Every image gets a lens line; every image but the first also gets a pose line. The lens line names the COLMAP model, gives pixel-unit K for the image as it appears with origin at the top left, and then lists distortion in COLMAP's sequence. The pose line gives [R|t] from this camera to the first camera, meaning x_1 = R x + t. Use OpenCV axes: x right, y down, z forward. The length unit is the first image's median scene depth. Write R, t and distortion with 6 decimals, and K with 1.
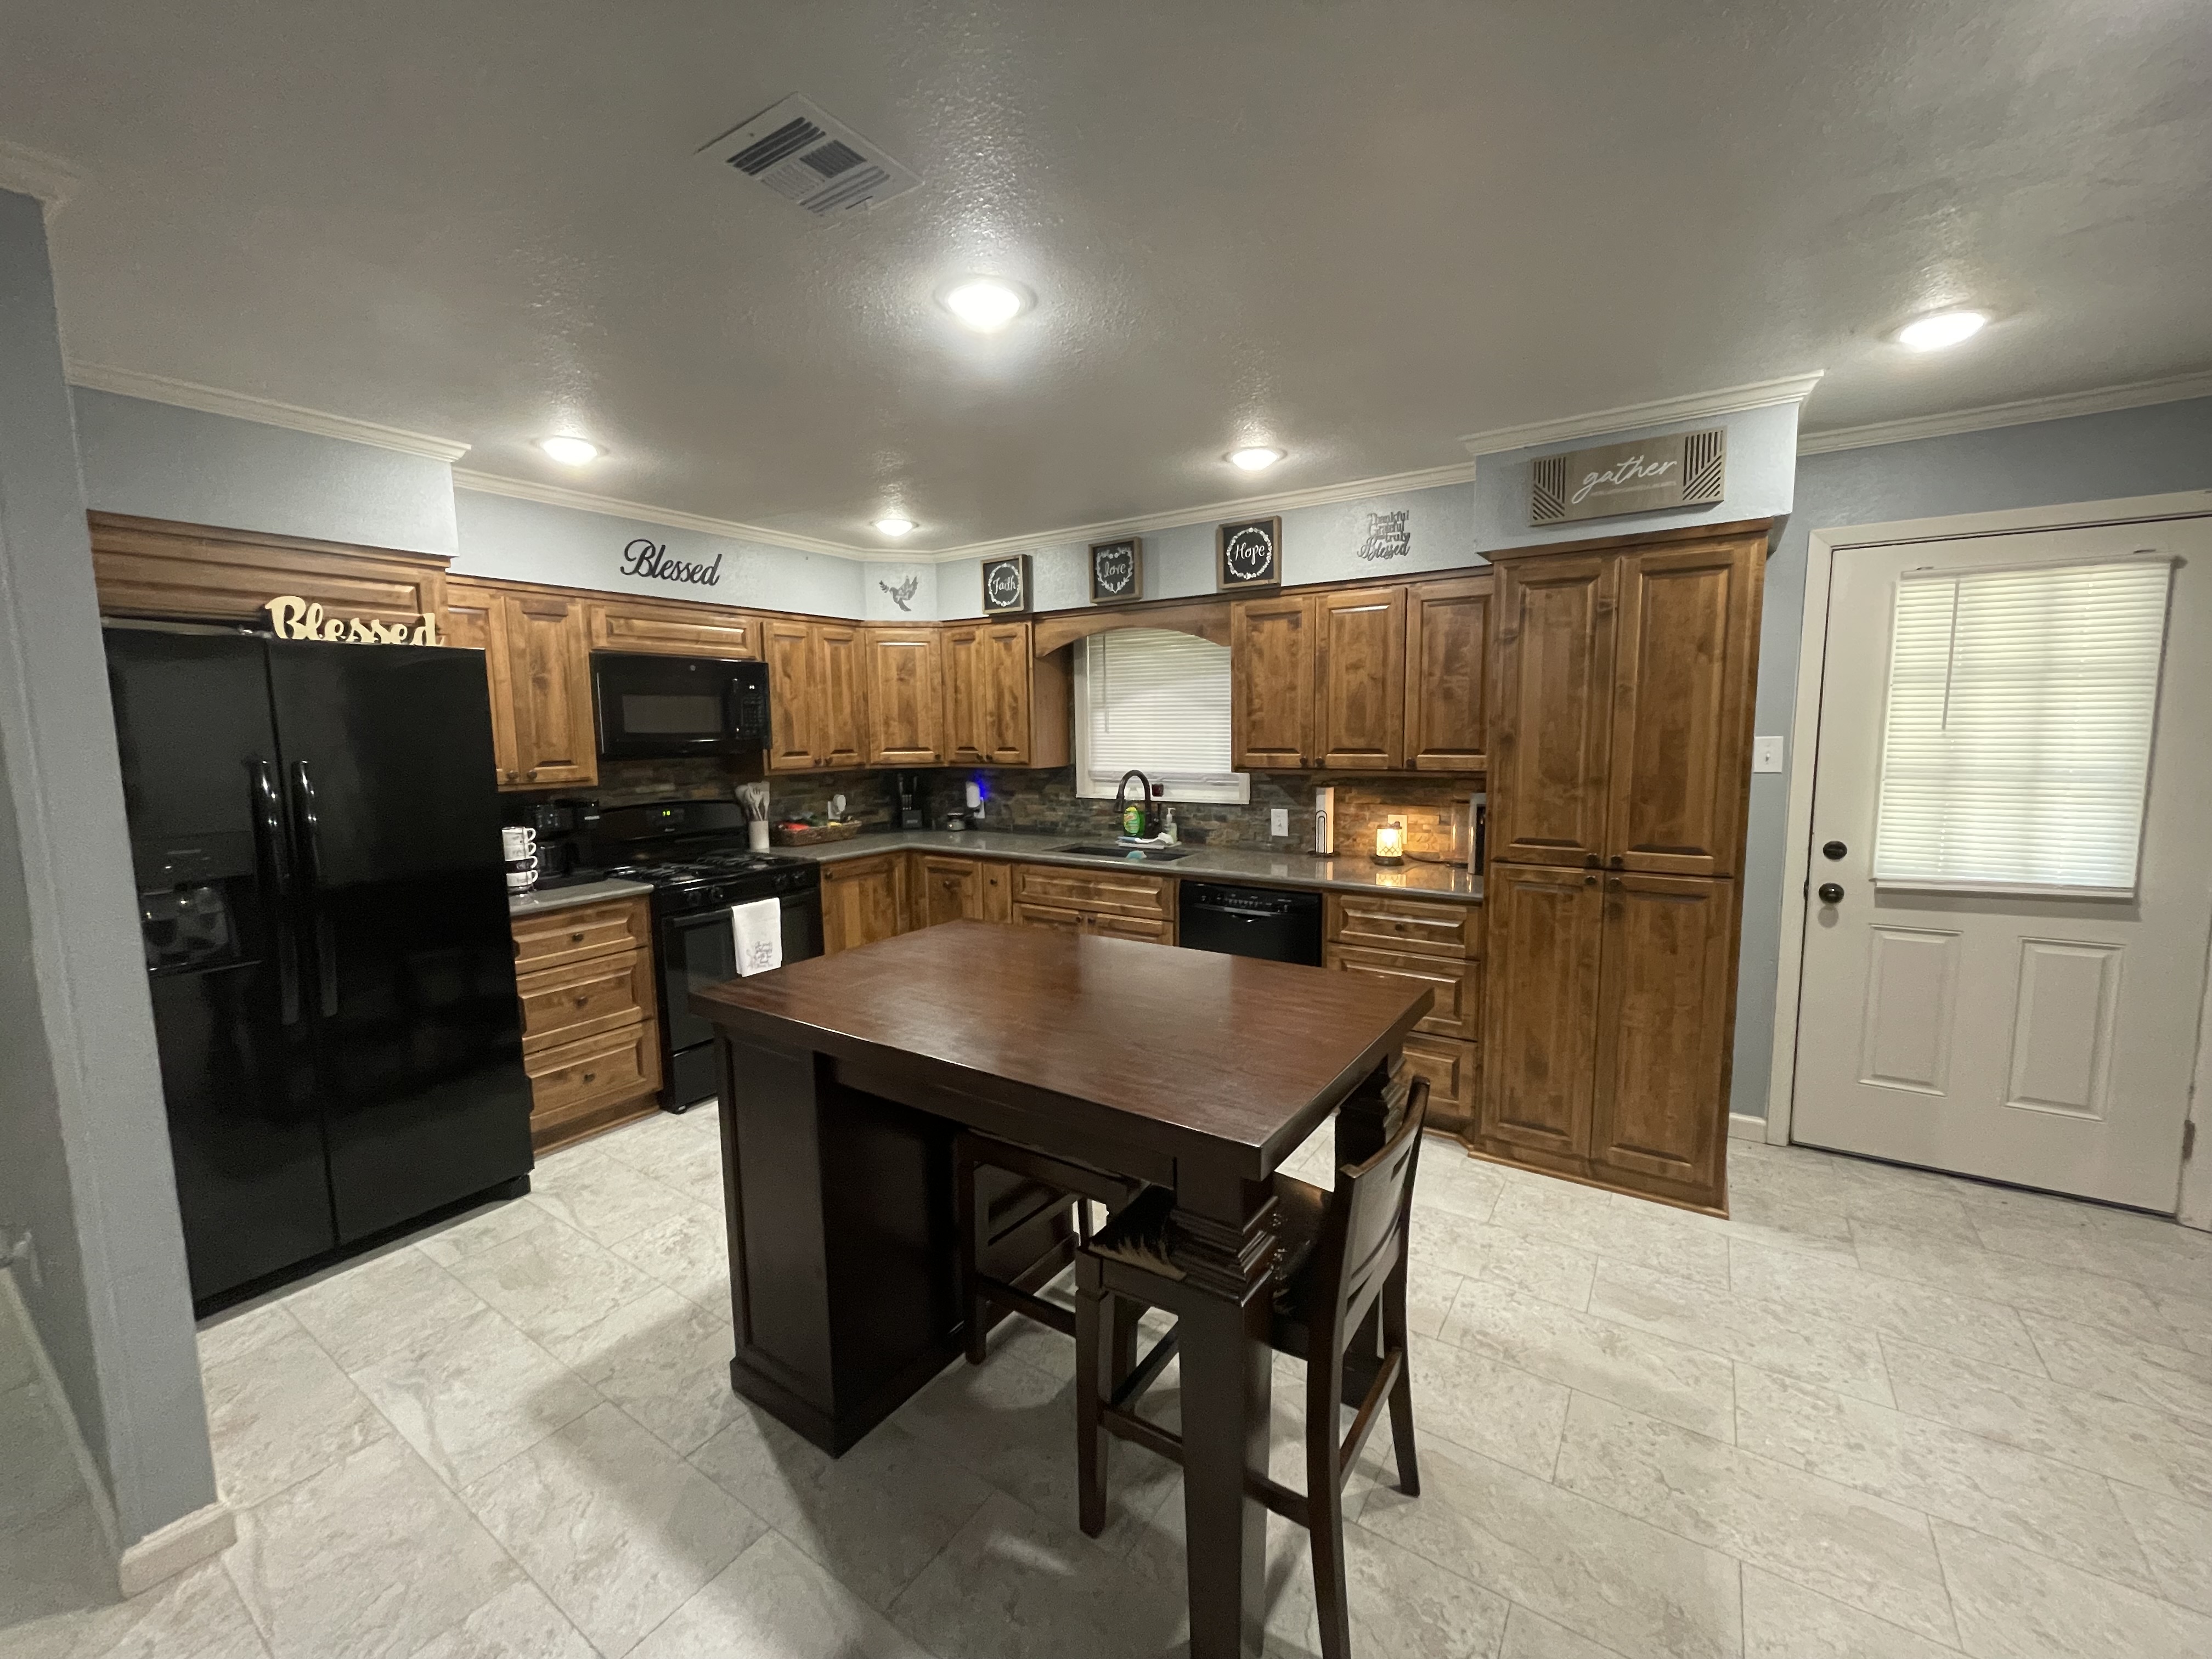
lens RADIAL K [[892.3, 0, 1102.6], [0, 892.3, 825.5], [0, 0, 1]] dist [-0.002062, 0.000539]
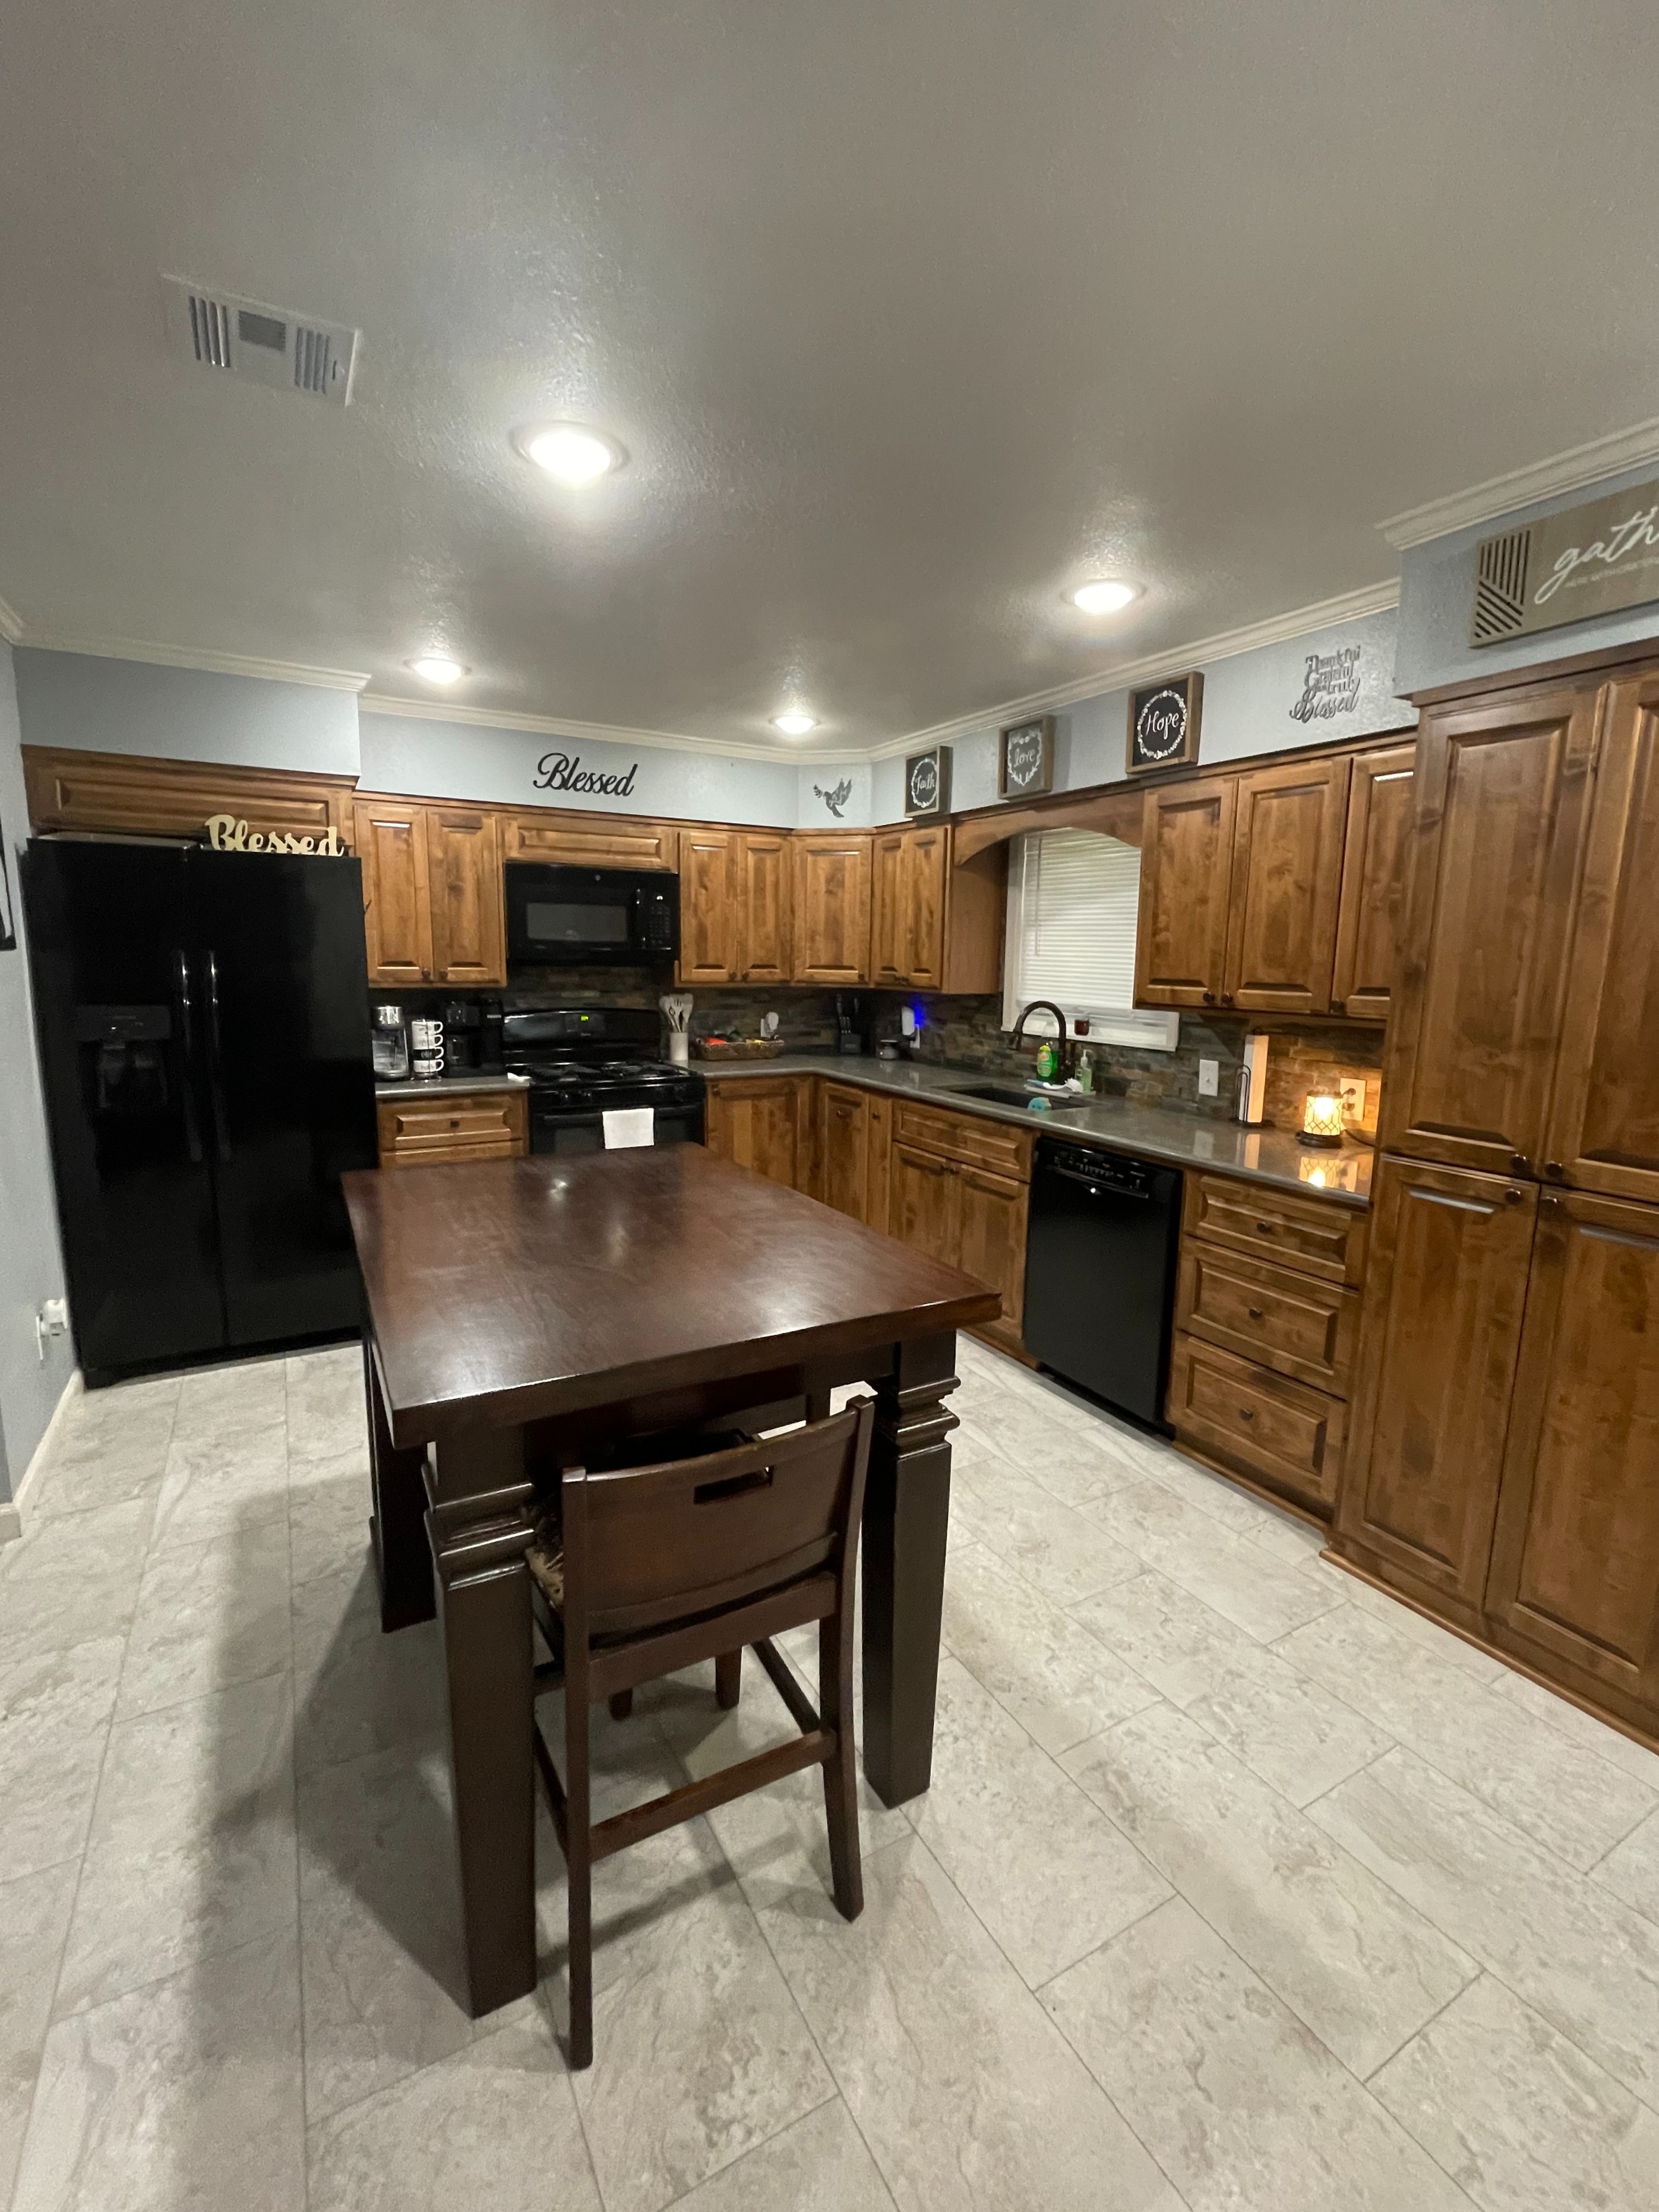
lens RADIAL K [[963.2, 0, 834.6], [0, 963.2, 1106.0], [0, 0, 1]] dist [-0.000698, -0.000783]
pose [[0.896987, 0.098558, -0.430930, 0.348110], [-0.078323, 0.994839, 0.064500, -0.009331], [0.435063, -0.024104, 0.900077, 0.134848]]
